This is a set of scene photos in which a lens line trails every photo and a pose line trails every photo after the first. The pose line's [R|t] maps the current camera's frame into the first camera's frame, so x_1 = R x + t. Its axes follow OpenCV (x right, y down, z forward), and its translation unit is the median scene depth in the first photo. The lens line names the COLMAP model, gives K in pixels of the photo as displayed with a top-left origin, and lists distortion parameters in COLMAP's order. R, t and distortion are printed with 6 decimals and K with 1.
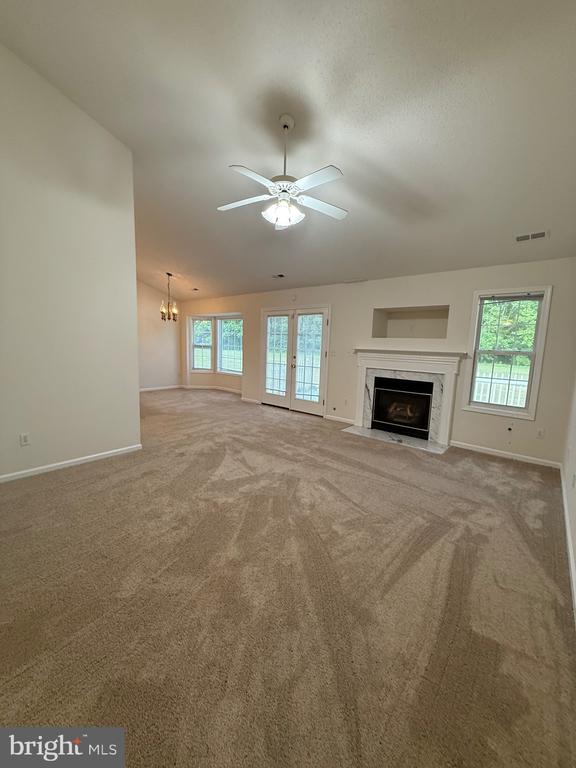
lens RADIAL K [[304.3, 0, 288.0], [0, 304.3, 384.0], [0, 0, 1]] dist [0.000043, 0.000068]
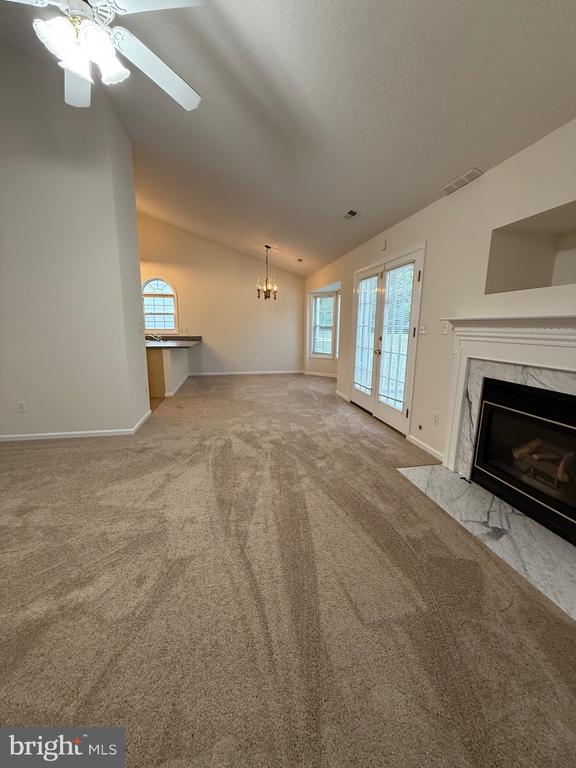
lens RADIAL K [[304.3, 0, 288.0], [0, 304.3, 384.0], [0, 0, 1]] dist [0.000043, 0.000068]
pose [[0.779518, 0.093956, -0.619293, 0.321018], [-0.067271, 0.995525, 0.066360, -0.022868], [0.622757, -0.010069, 0.782351, 0.409166]]
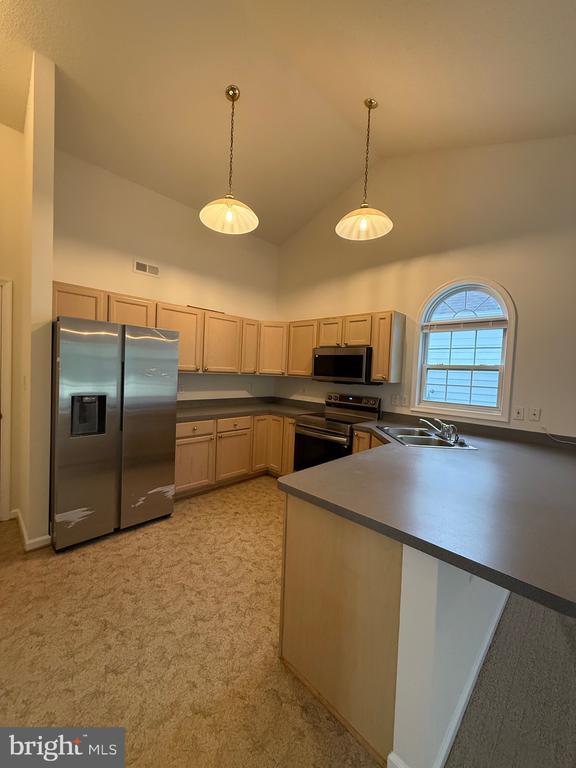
lens RADIAL K [[304.3, 0, 288.0], [0, 304.3, 384.0], [0, 0, 1]] dist [0.000043, 0.000068]
pose [[-0.064836, 0.009239, -0.997853, -0.421860], [-0.174882, 0.984377, 0.020477, -0.134253], [0.982452, 0.175834, -0.062207, 0.850534]]
